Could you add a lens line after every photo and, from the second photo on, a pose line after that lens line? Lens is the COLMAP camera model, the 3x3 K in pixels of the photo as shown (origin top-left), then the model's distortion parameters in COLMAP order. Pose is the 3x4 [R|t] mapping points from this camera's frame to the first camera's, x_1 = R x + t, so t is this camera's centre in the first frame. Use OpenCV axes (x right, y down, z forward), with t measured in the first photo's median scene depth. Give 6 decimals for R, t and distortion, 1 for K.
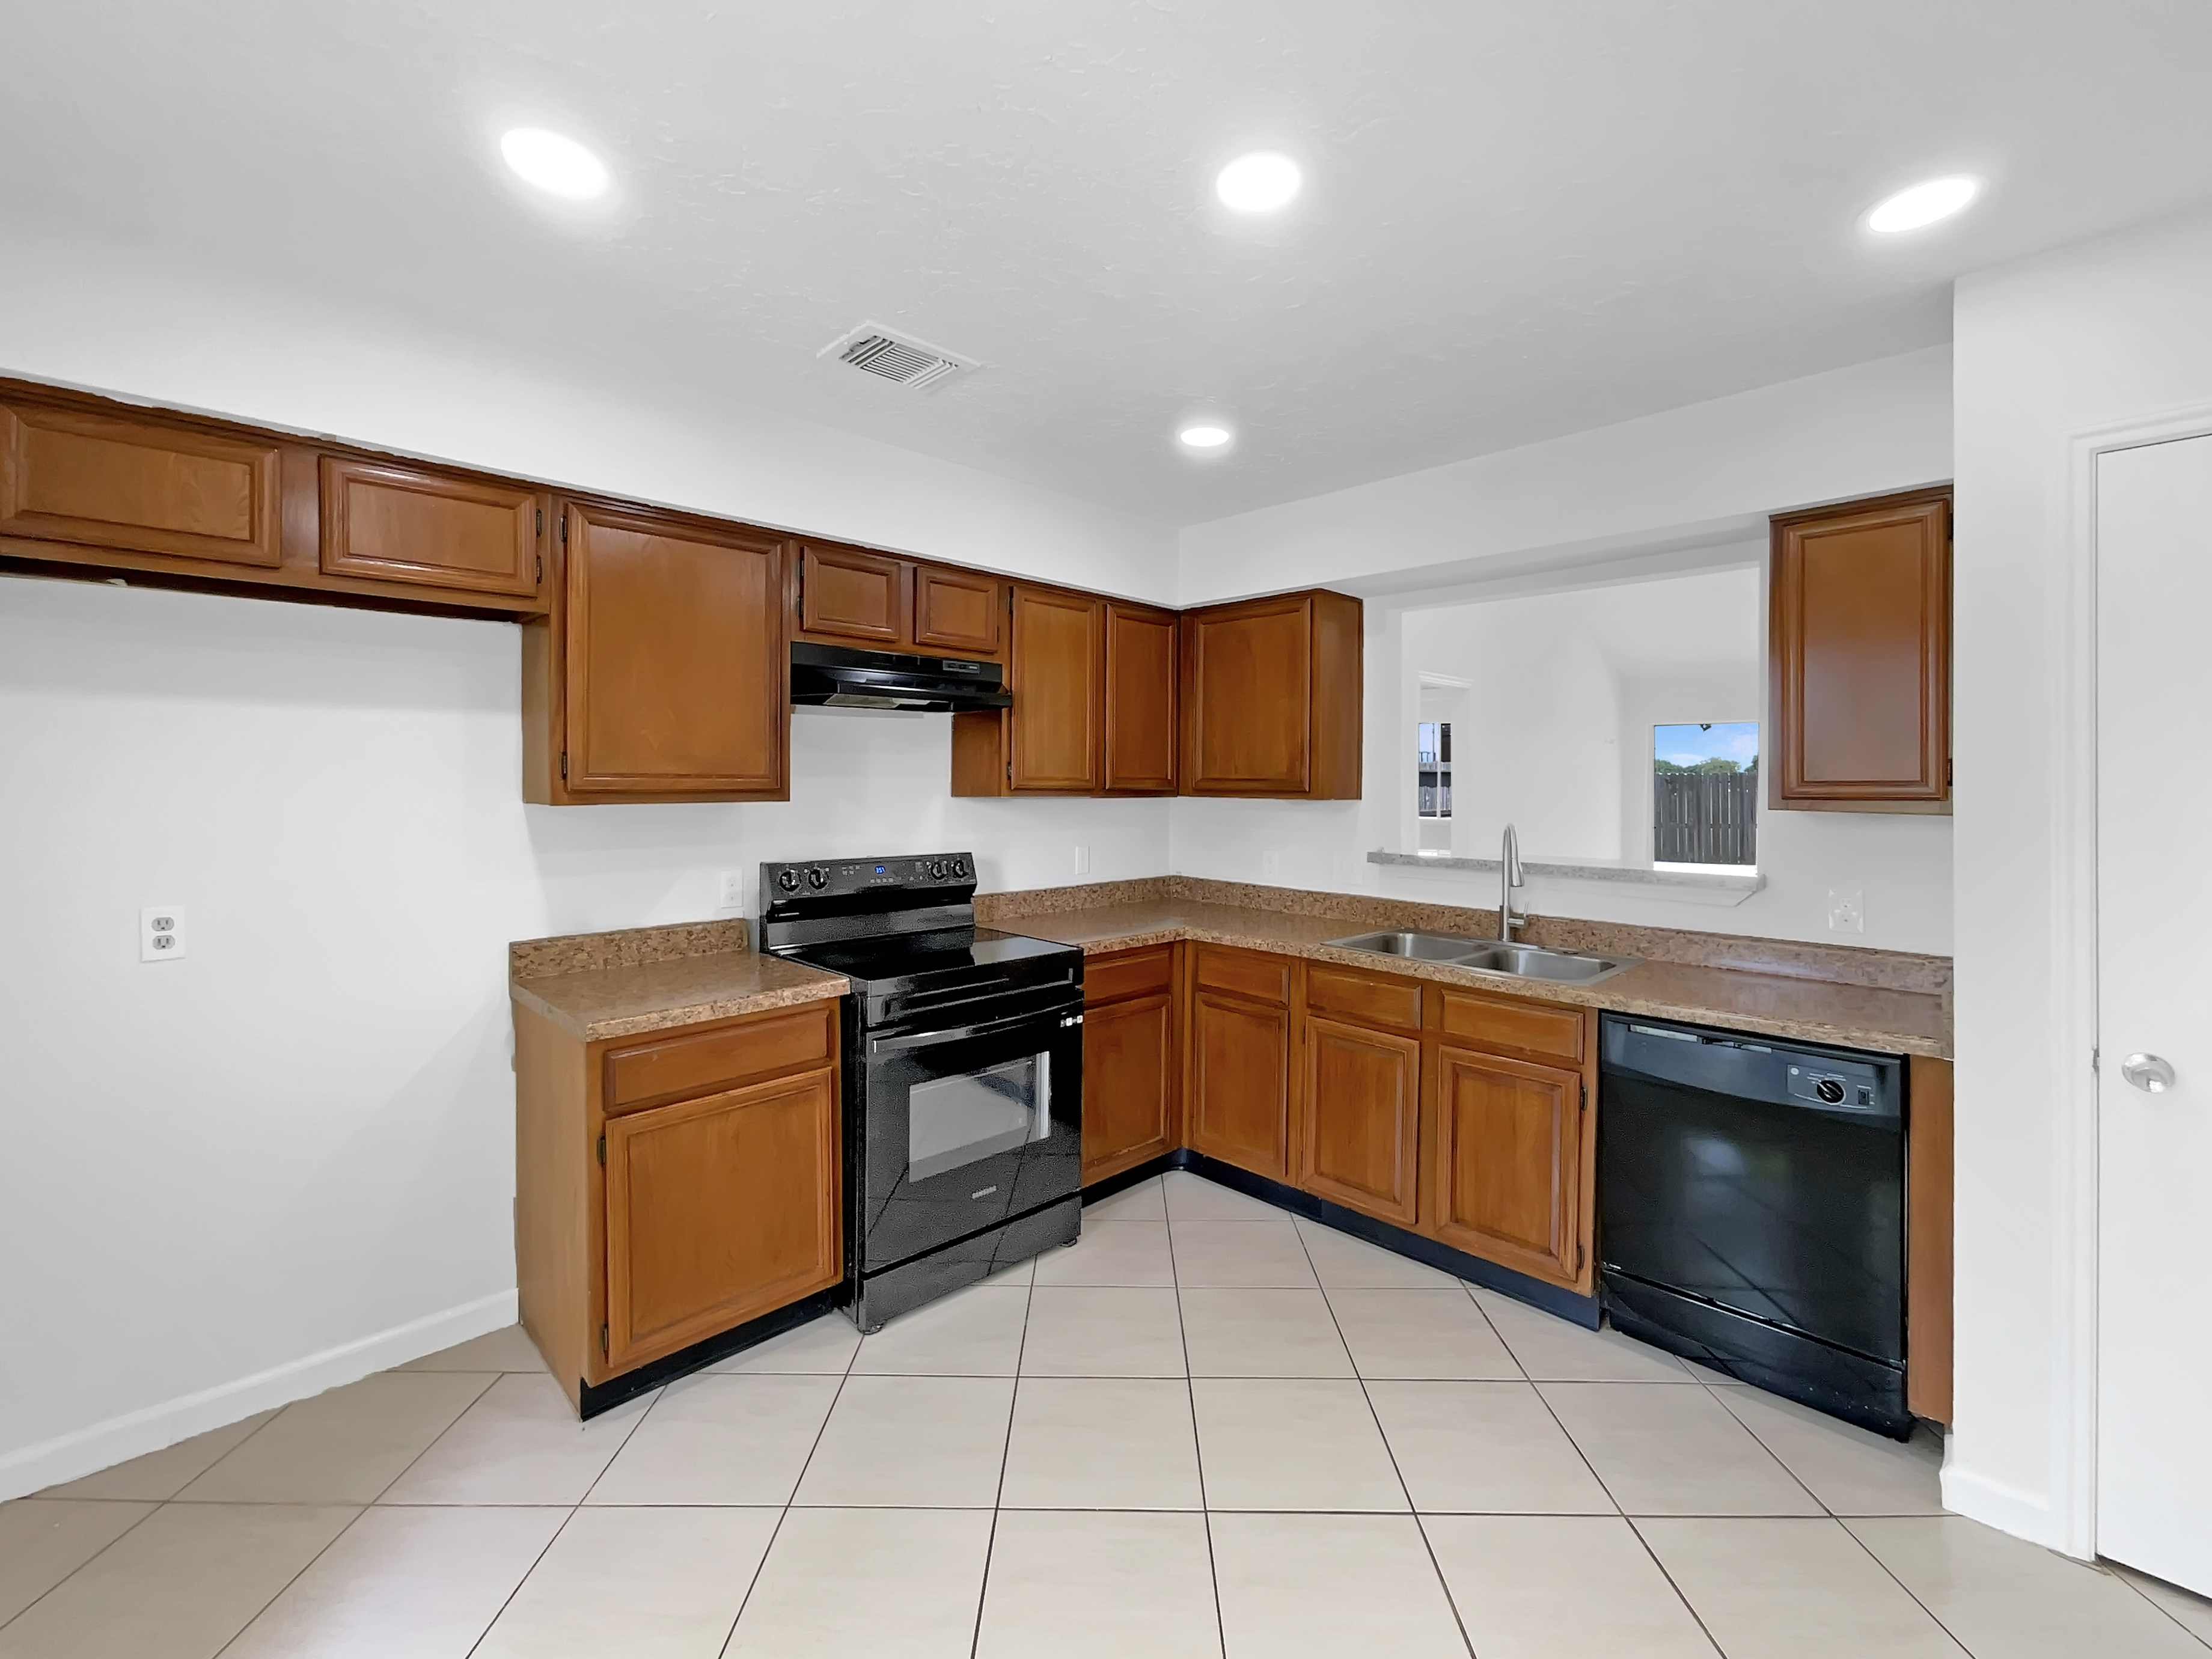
lens RADIAL K [[951.7, 0, 1026.9], [0, 951.7, 792.7], [0, 0, 1]] dist [-0.016063, 0.004774]
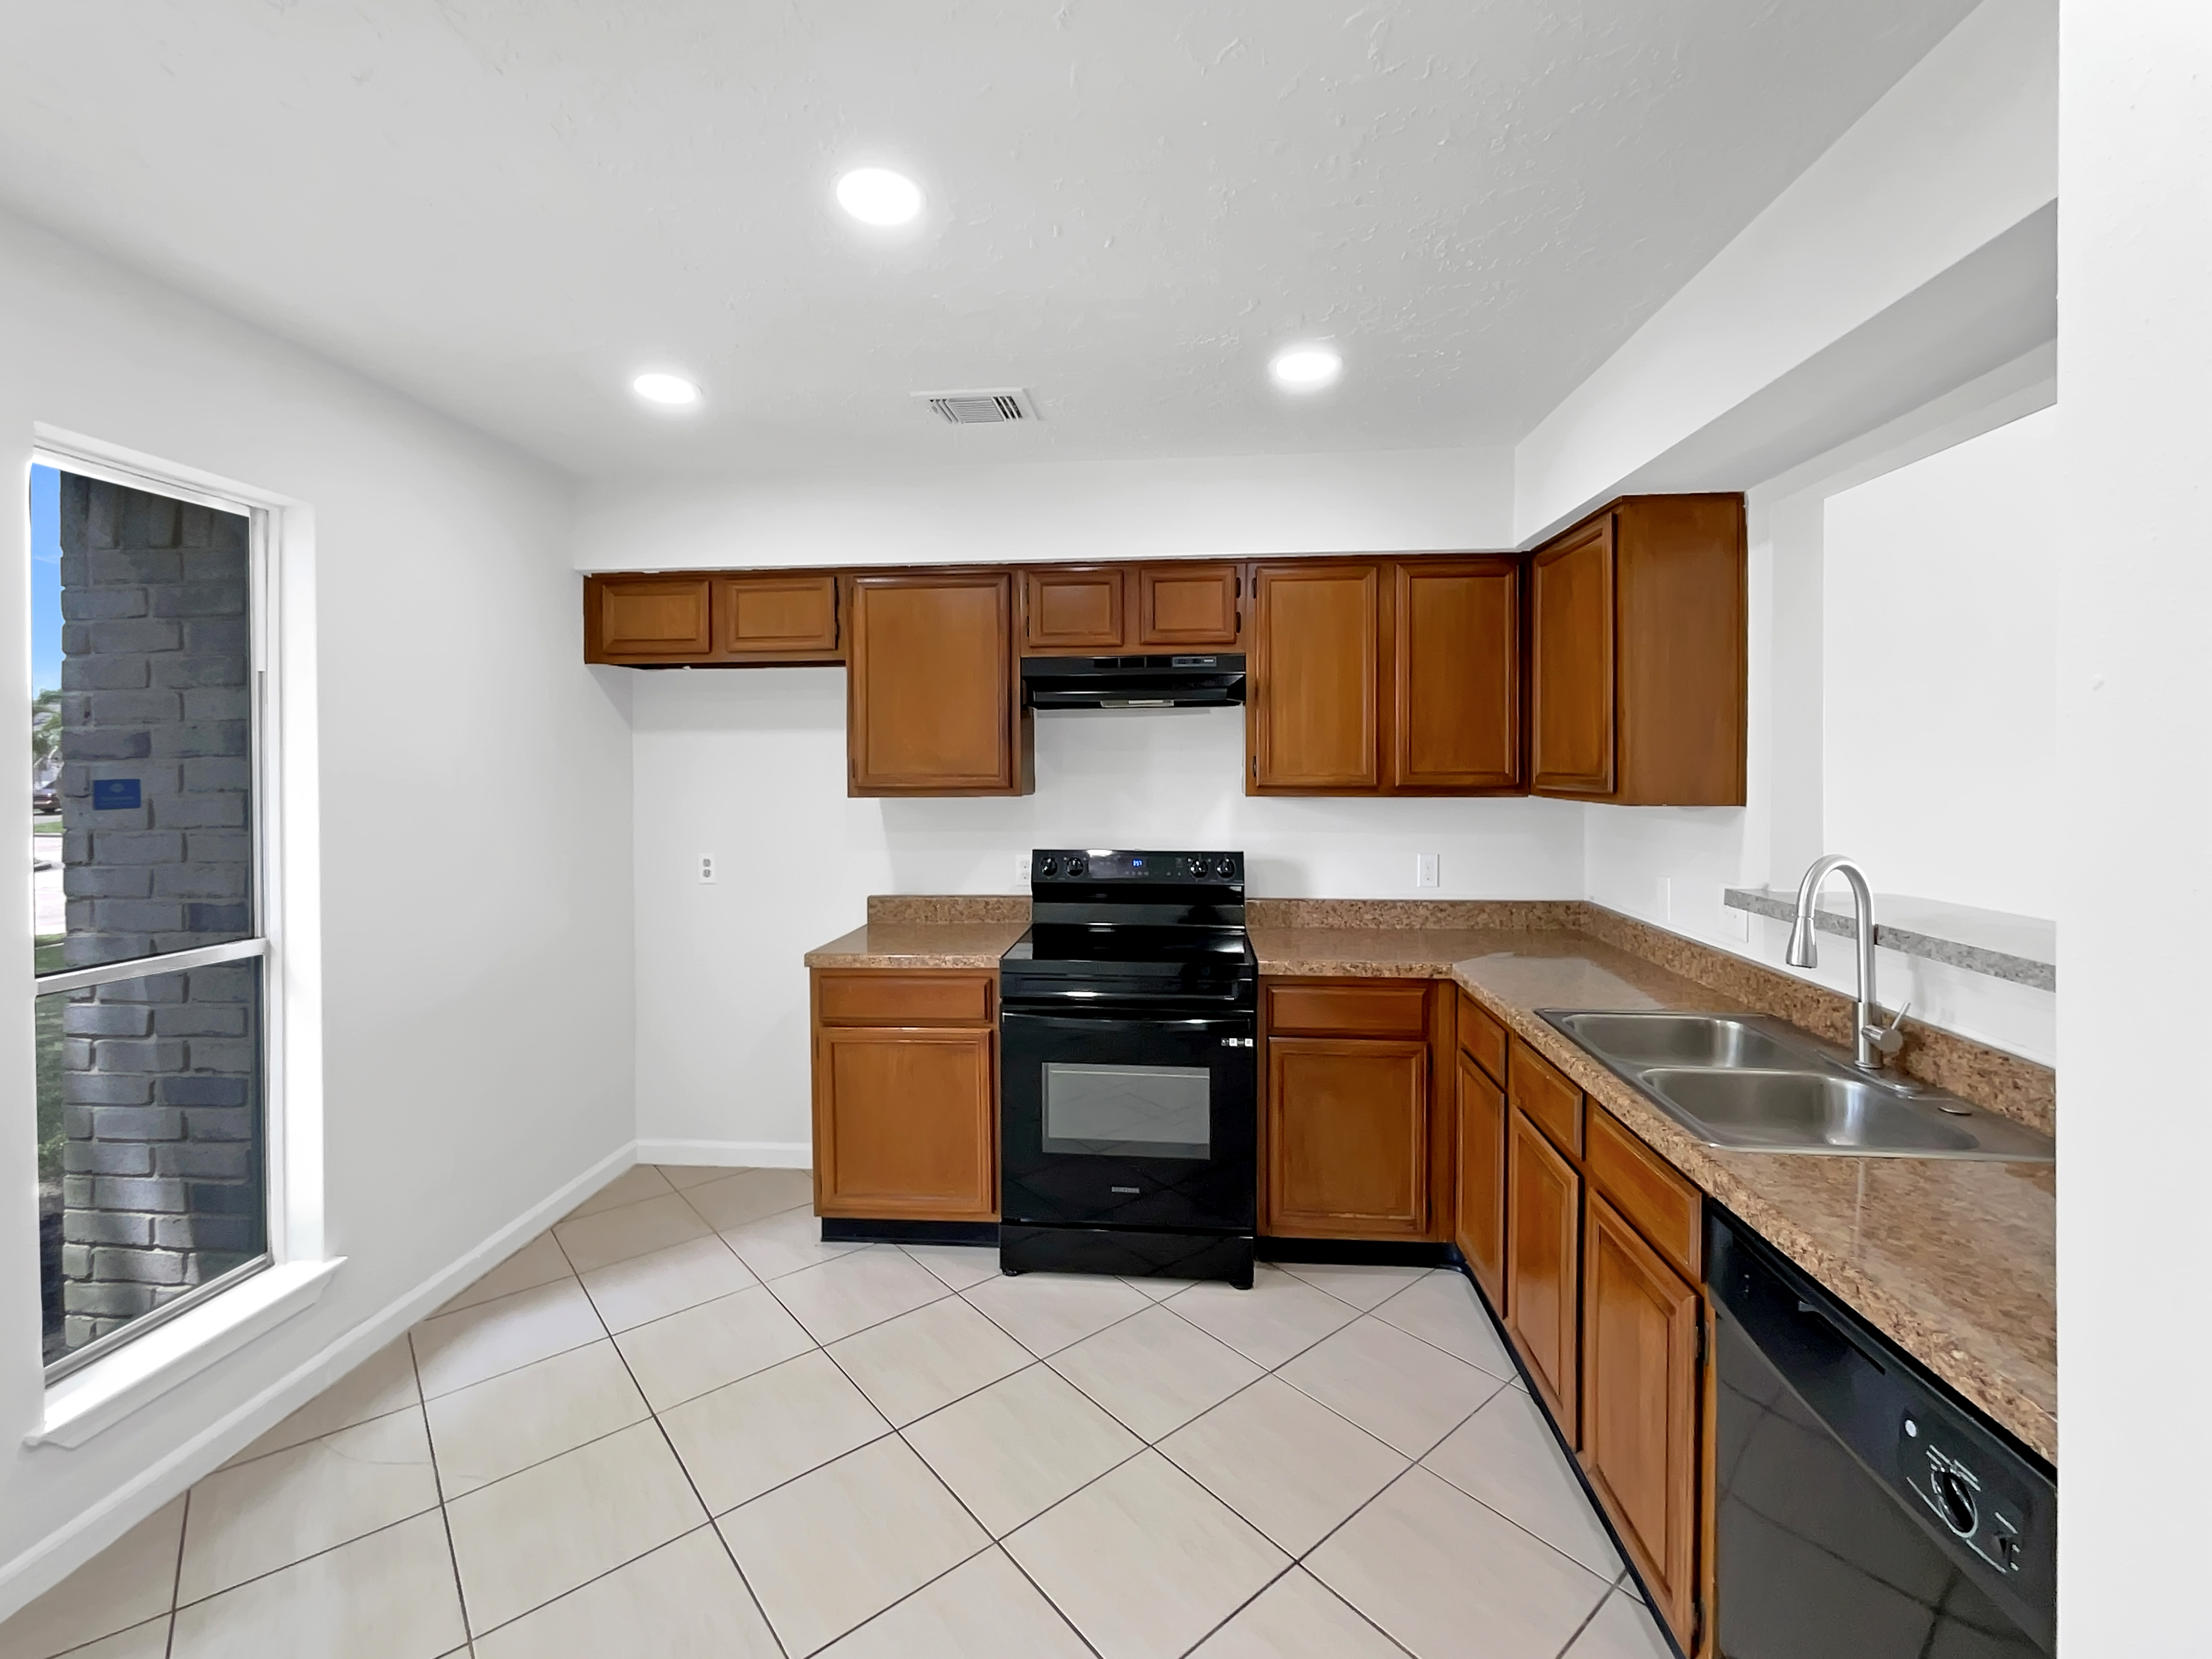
lens RADIAL K [[951.7, 0, 1058.7], [0, 951.7, 780.4], [0, 0, 1]] dist [-0.016063, 0.004774]
pose [[0.648242, 0.002616, -0.761430, 0.622188], [-0.002324, 0.999996, 0.001457, -0.011622], [0.761431, 0.000825, 0.648246, 0.274906]]
